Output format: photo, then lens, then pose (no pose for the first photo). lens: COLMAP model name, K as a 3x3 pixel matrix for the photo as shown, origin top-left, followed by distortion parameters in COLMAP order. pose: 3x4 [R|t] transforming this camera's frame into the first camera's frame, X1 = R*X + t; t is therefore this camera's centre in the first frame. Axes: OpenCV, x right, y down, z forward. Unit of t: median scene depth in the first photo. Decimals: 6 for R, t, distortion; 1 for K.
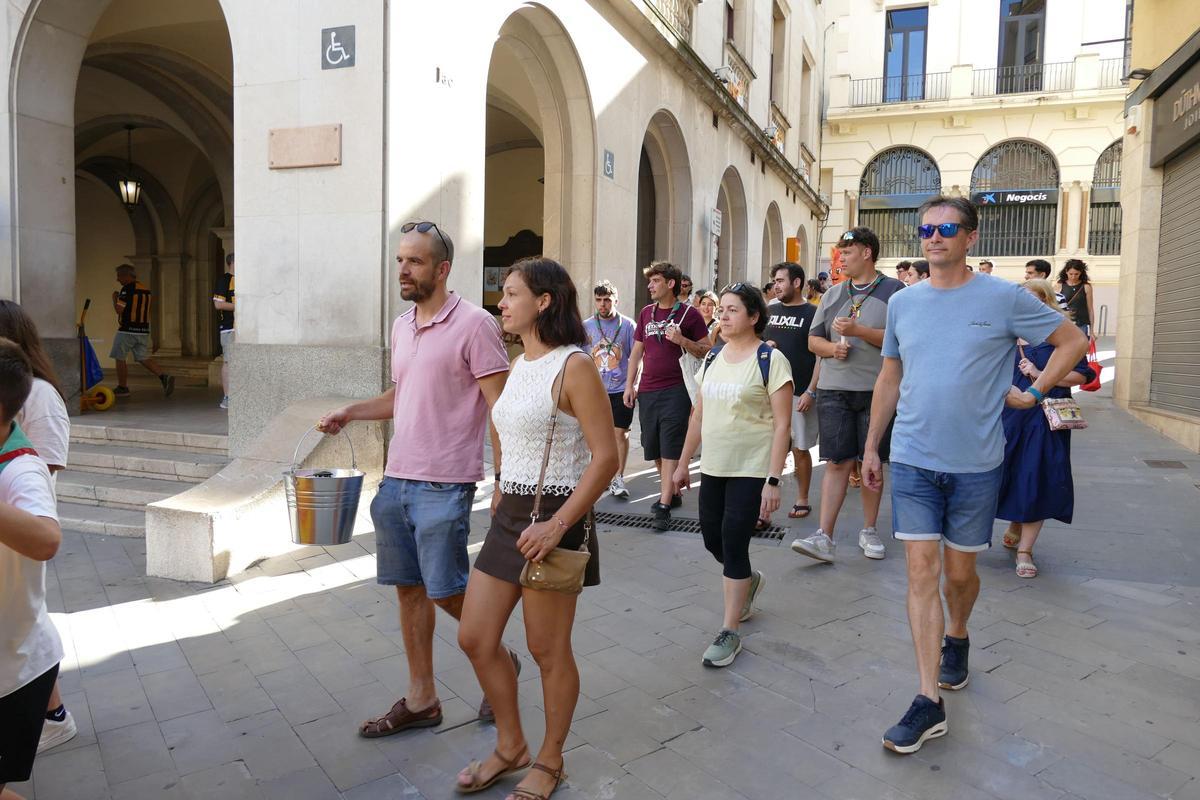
lens RADIAL K [[841.0, 0, 600.5], [0, 841.0, 405.9], [0, 0, 1]] dist [-0.025853, 0.000474]
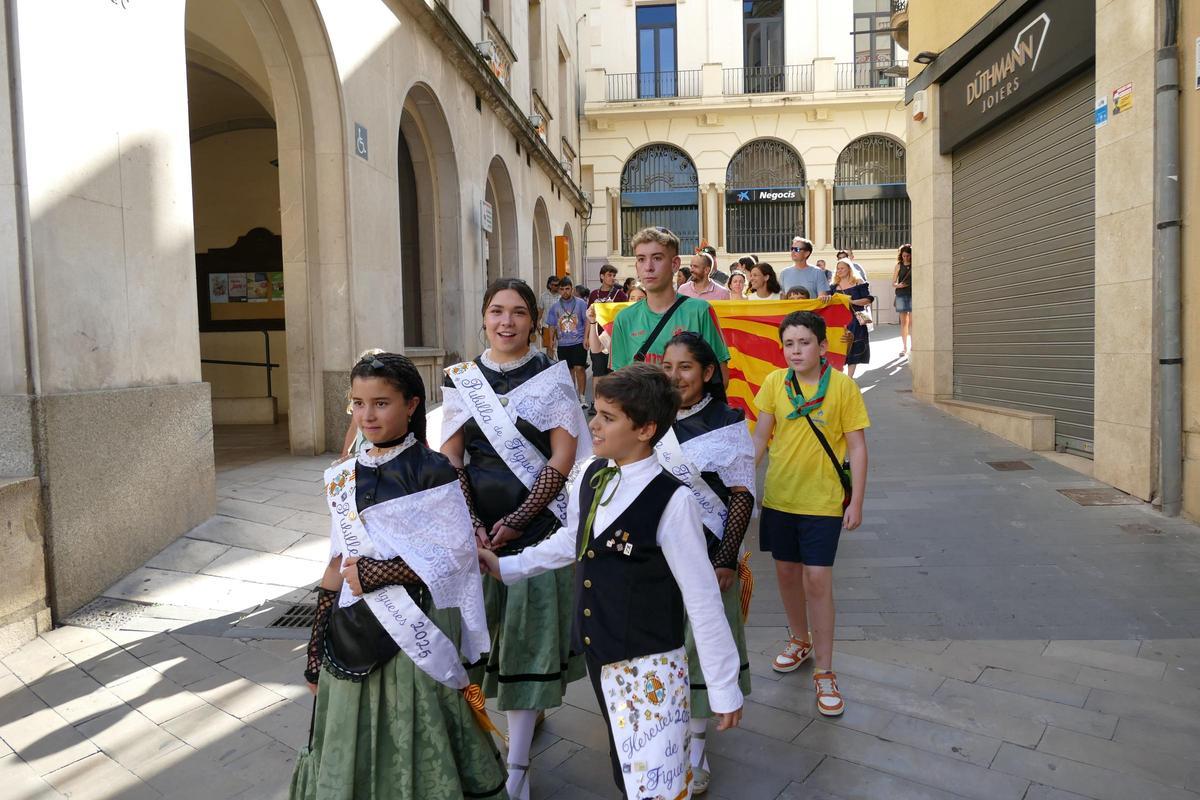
lens RADIAL K [[841.0, 0, 600.5], [0, 841.0, 405.9], [0, 0, 1]] dist [-0.025853, 0.000474]
pose [[0.957810, -0.064300, 0.280119, -0.007154], [0.065534, 0.997838, 0.004968, -0.013824], [-0.279832, 0.013599, 0.959953, 0.101145]]
